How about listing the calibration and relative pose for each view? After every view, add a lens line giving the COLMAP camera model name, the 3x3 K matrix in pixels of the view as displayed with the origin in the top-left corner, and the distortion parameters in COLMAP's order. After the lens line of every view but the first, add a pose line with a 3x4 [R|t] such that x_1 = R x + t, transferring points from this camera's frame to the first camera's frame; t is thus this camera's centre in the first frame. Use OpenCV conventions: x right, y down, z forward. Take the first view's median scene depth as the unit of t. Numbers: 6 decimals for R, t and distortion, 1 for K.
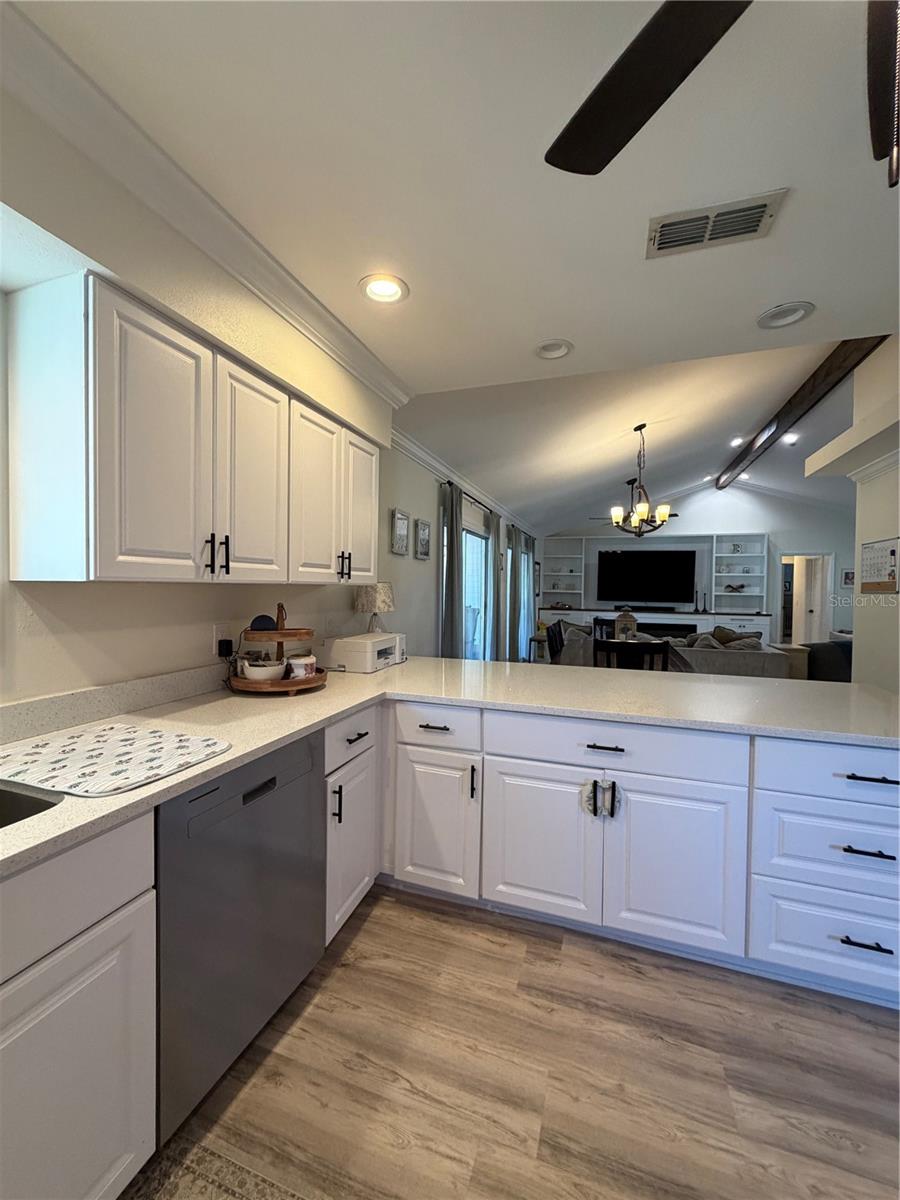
lens RADIAL K [[477.1, 0, 449.4], [0, 477.1, 598.4], [0, 0, 1]] dist [-0.000745, -0.000239]
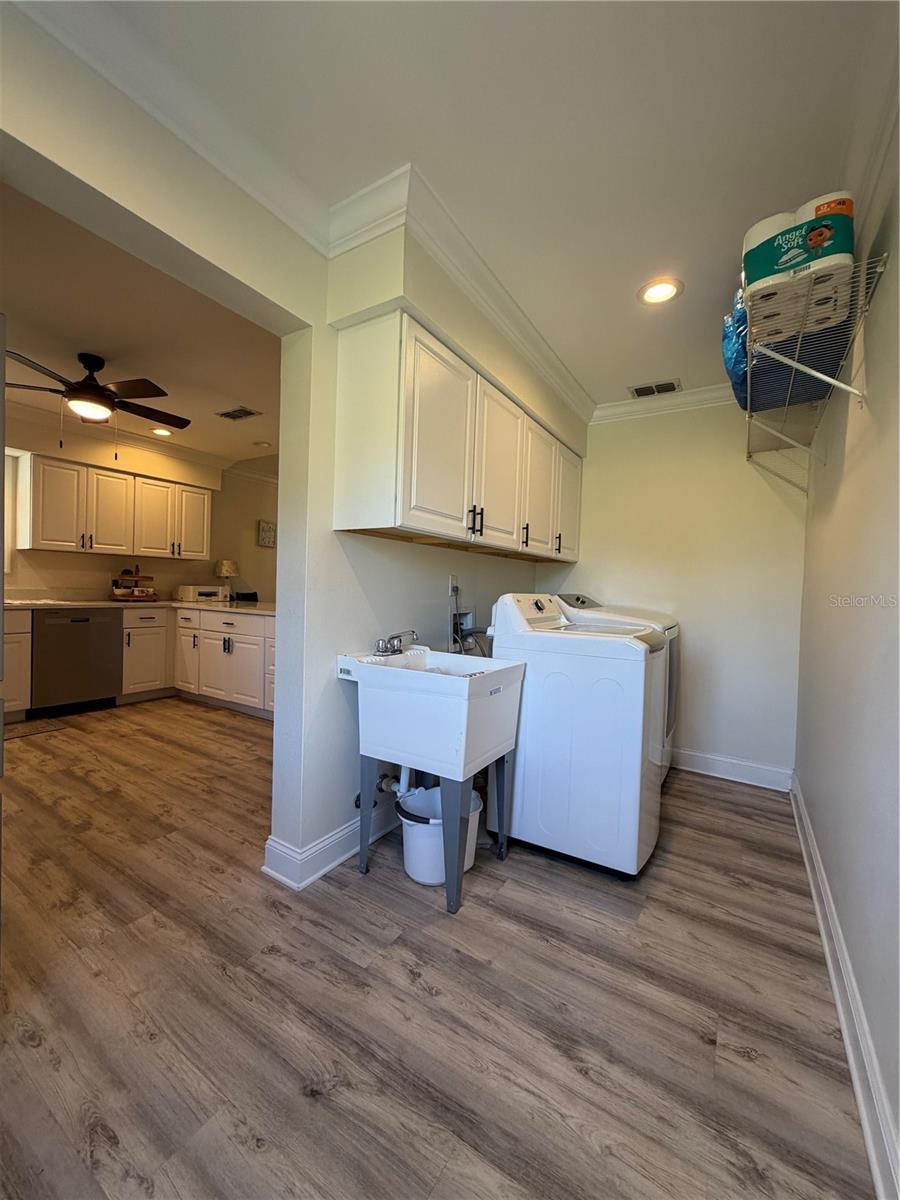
lens RADIAL K [[477.1, 0, 449.4], [0, 477.1, 598.4], [0, 0, 1]] dist [-0.000745, -0.000239]
pose [[0.975779, 0.025518, -0.217263, 1.903727], [-0.026462, 0.999649, -0.001439, 0.161637], [0.217150, 0.007153, 0.976112, -1.071009]]
